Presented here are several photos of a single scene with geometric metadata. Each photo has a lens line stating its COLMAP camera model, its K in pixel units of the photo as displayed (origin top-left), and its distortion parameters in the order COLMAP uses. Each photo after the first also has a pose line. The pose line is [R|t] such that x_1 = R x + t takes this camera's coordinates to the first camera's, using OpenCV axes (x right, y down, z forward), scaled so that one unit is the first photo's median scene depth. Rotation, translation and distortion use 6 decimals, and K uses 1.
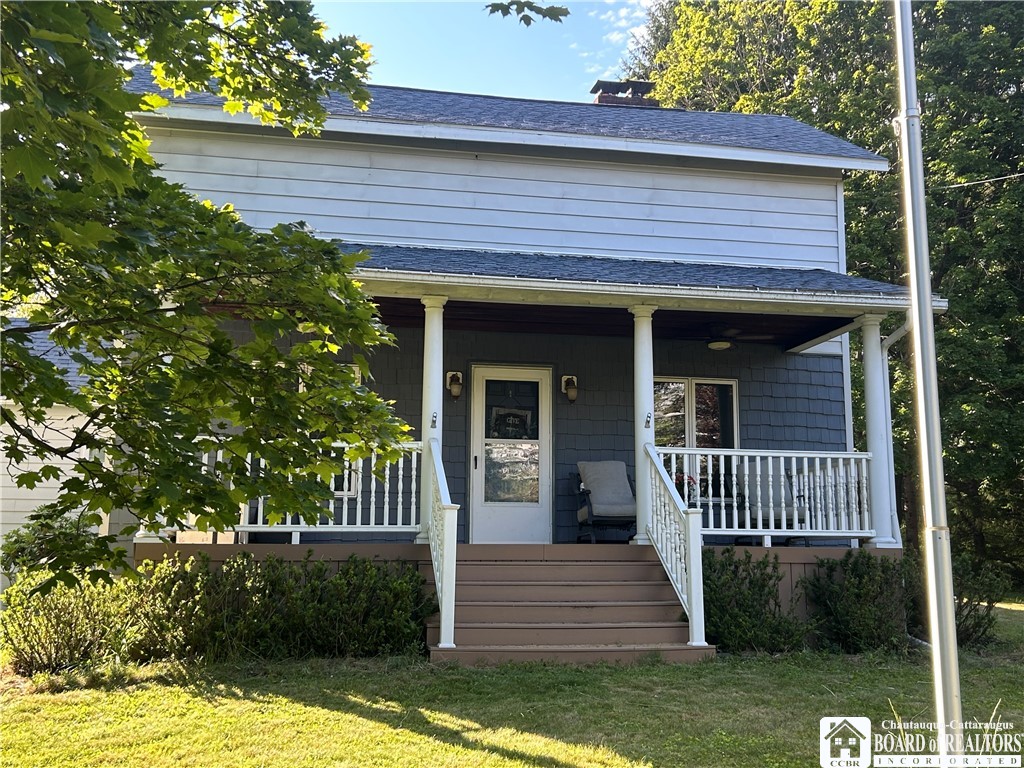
lens RADIAL K [[1098.9, 0, 512.2], [0, 1098.9, 381.0], [0, 0, 1]] dist [-0.016480, 0.000000]
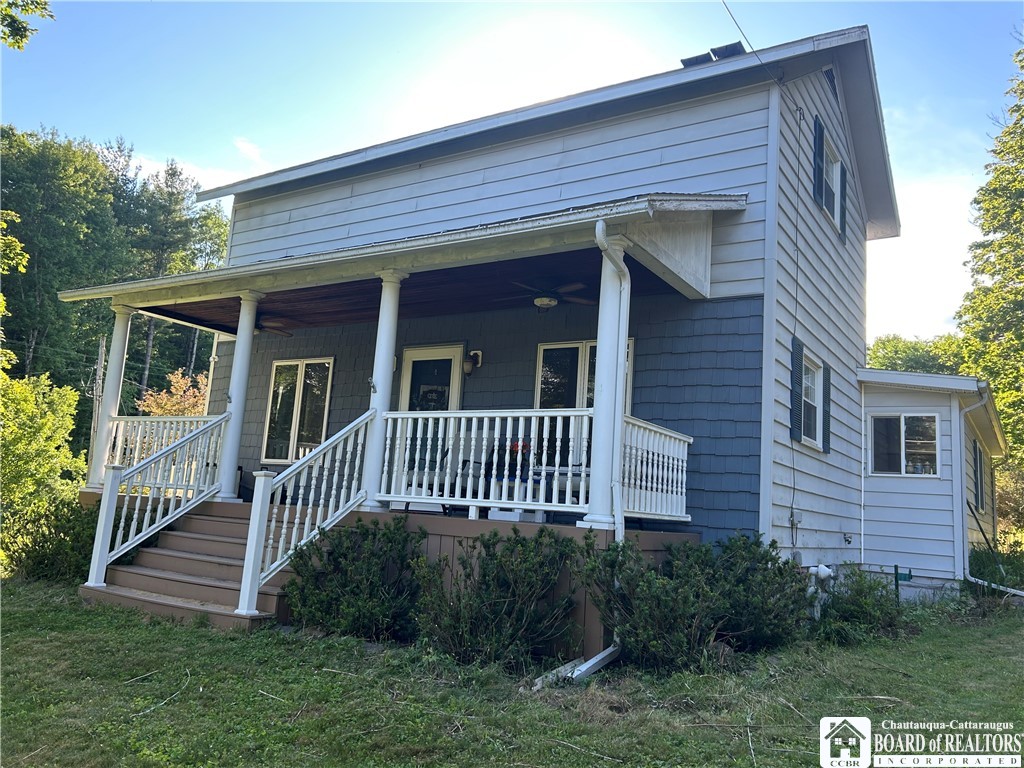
lens RADIAL K [[807.6, 0, 512.6], [0, 807.6, 387.2], [0, 0, 1]] dist [0.001823, -0.000183]
pose [[0.725517, -0.062474, -0.685363, 0.640900], [0.054349, 0.997962, -0.033435, 0.061439], [0.686055, -0.012991, 0.727434, 0.493032]]
